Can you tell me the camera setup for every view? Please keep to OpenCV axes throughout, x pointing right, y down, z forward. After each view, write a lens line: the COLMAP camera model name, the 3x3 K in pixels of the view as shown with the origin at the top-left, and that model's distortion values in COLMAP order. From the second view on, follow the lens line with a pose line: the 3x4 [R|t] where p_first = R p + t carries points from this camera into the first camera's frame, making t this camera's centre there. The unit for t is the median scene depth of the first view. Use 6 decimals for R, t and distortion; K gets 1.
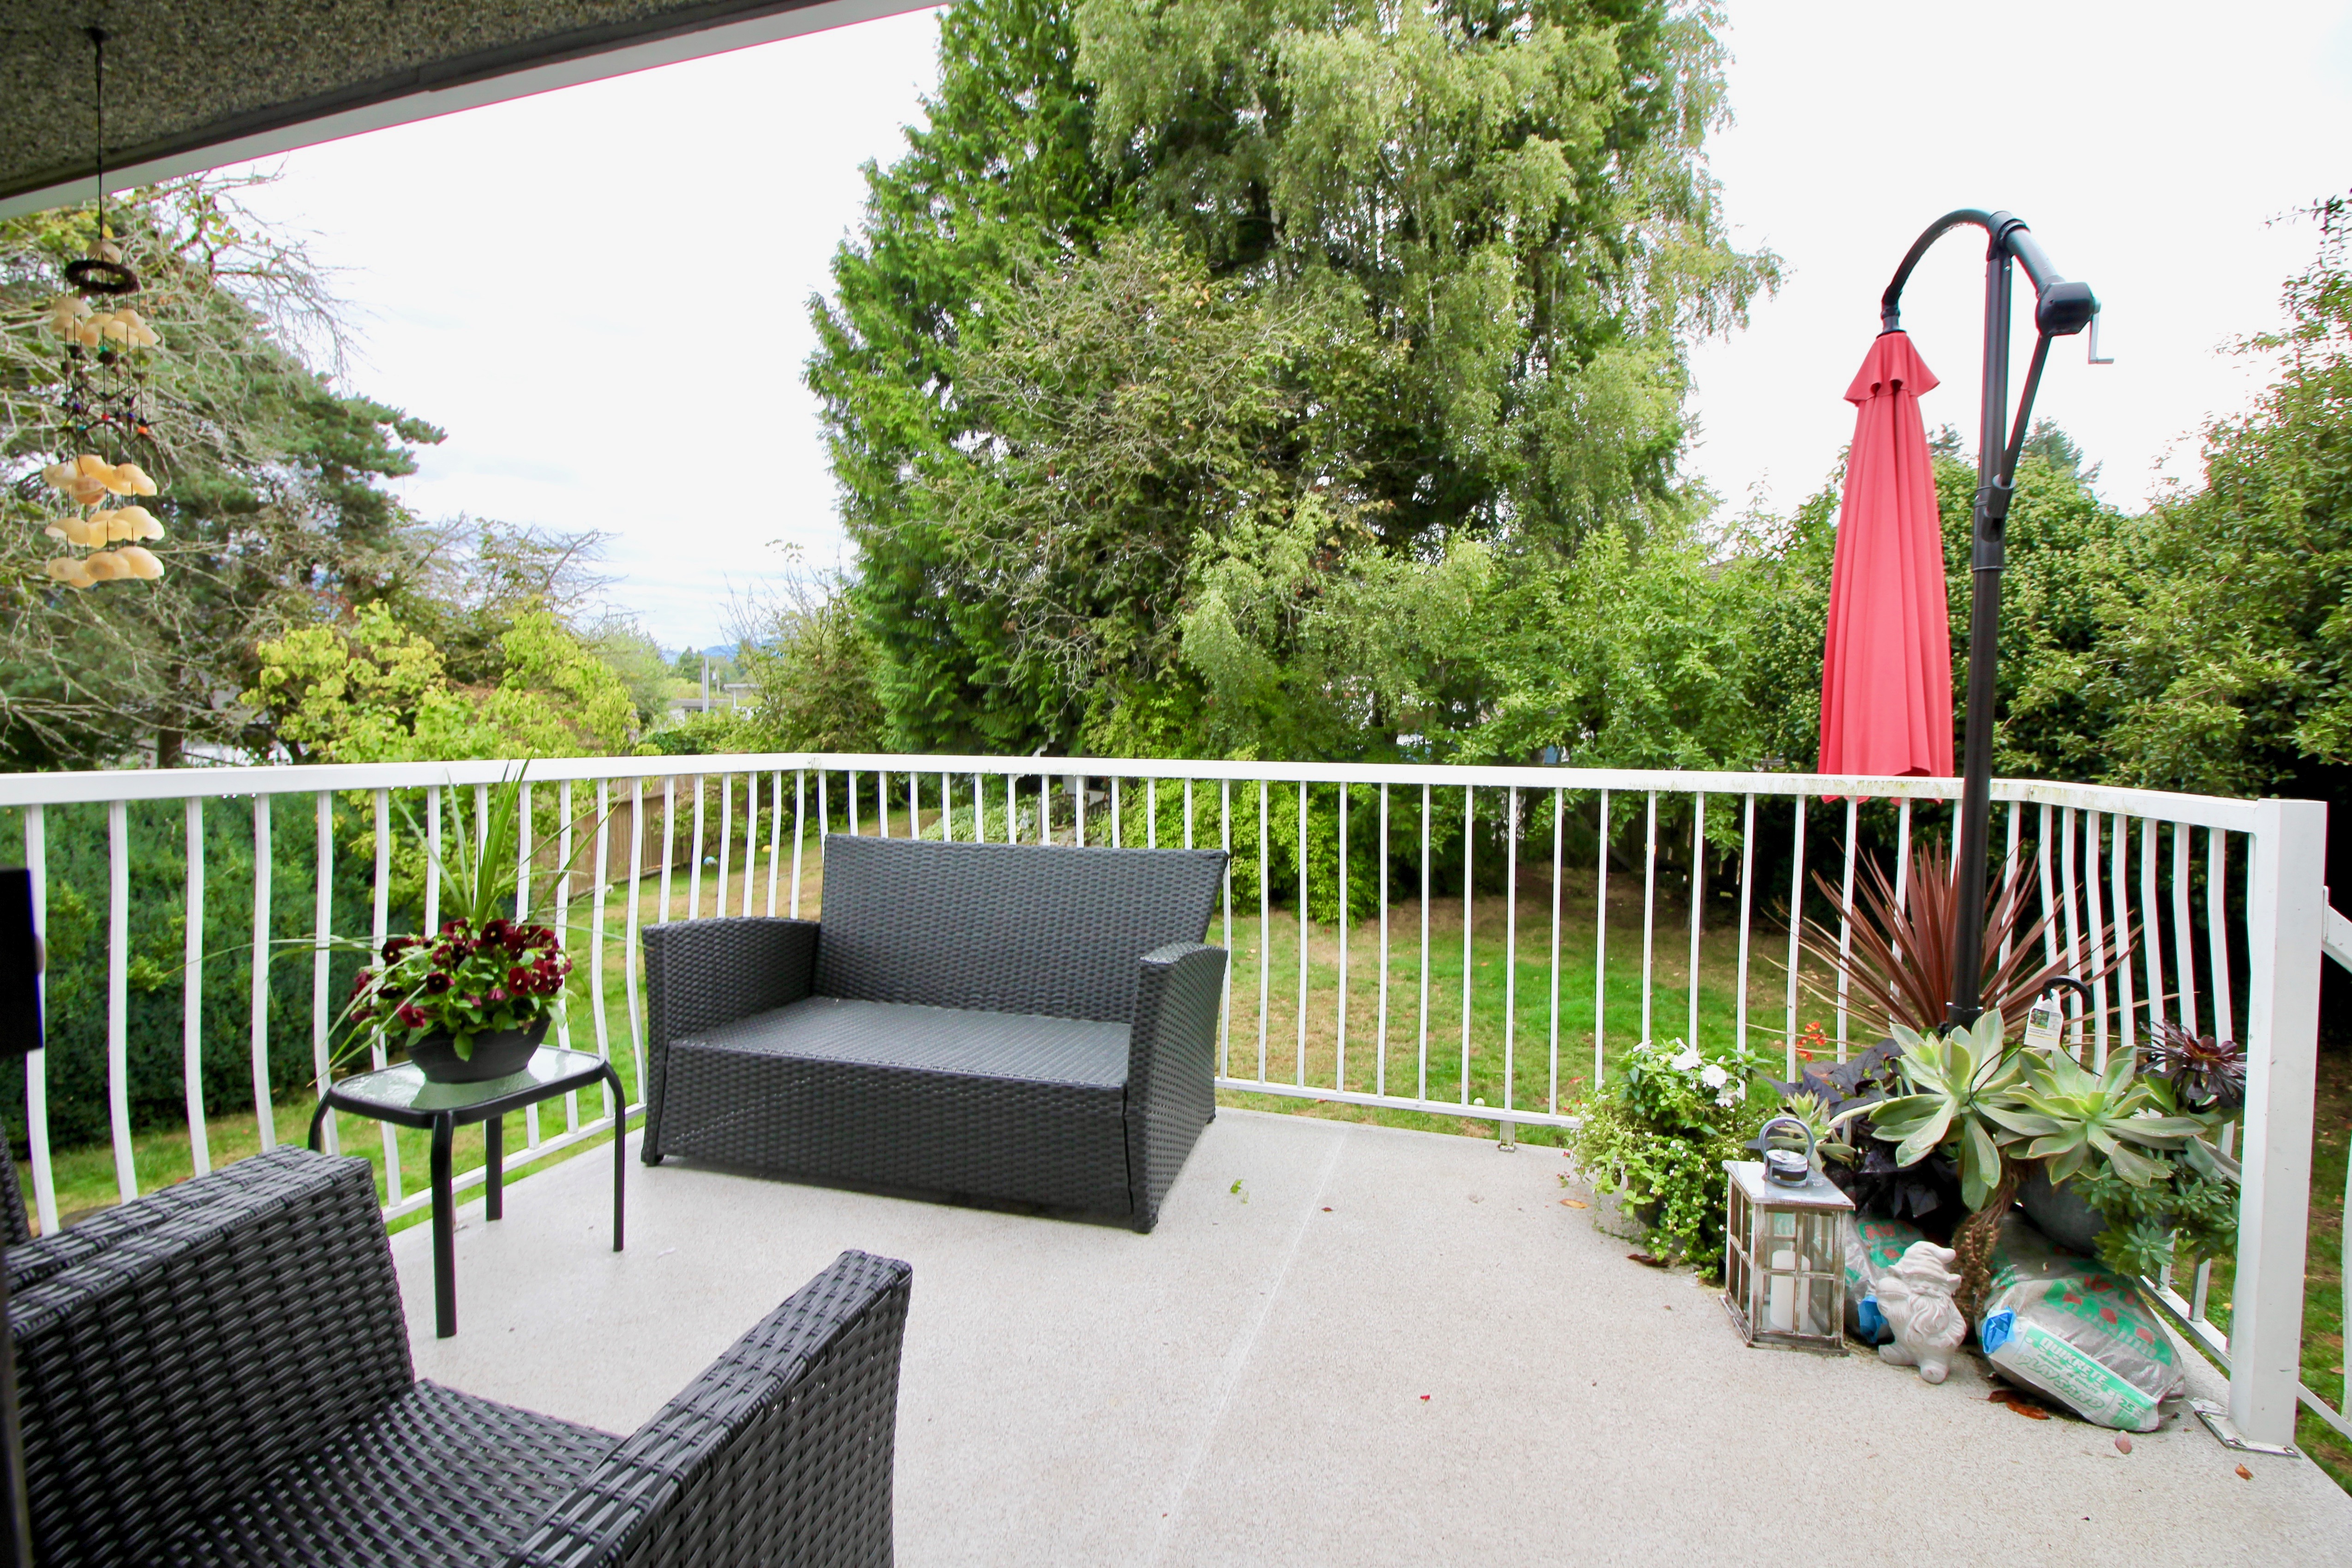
lens RADIAL K [[1133.1, 0, 1182.3], [0, 1133.1, 766.3], [0, 0, 1]] dist [-0.009037, -0.000972]
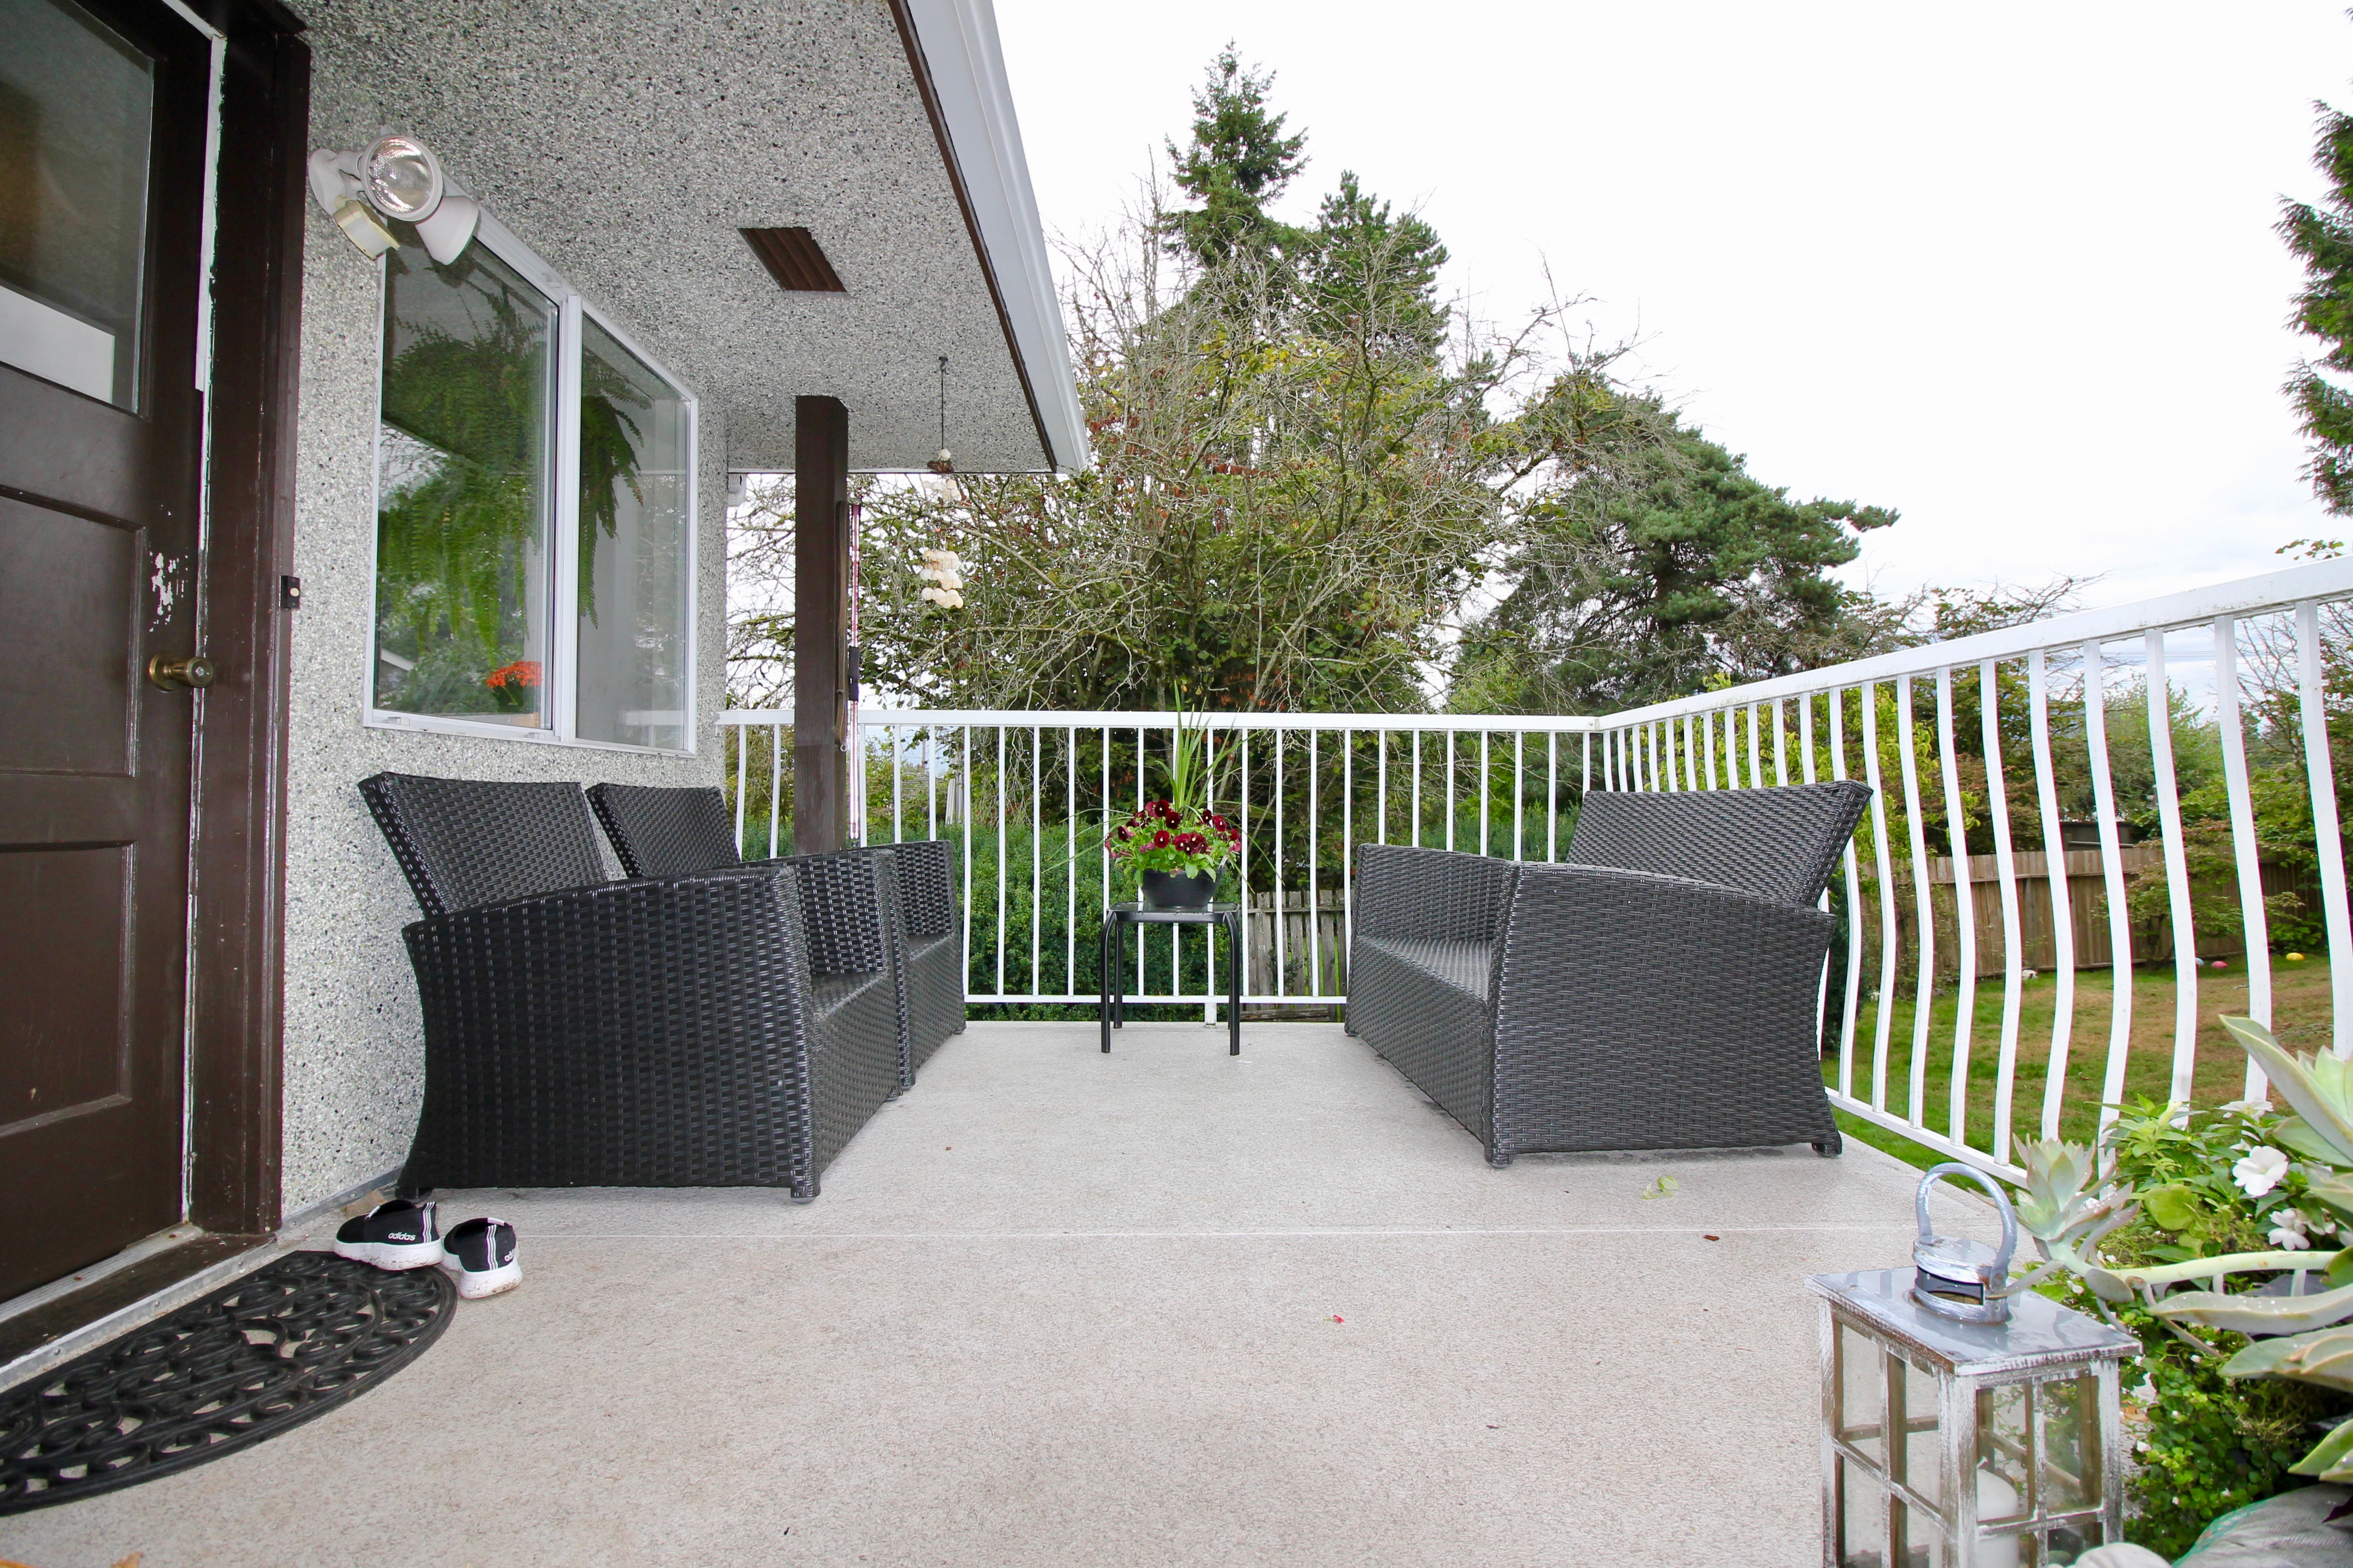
lens RADIAL K [[1133.4, 0, 1182.8], [0, 1133.4, 766.3], [0, 0, 1]] dist [-0.009037, -0.000972]
pose [[0.320562, -0.044768, -0.946169, 0.115805], [-0.038076, 0.997466, -0.060095, 0.025047], [0.946462, 0.055290, 0.318045, 0.072219]]
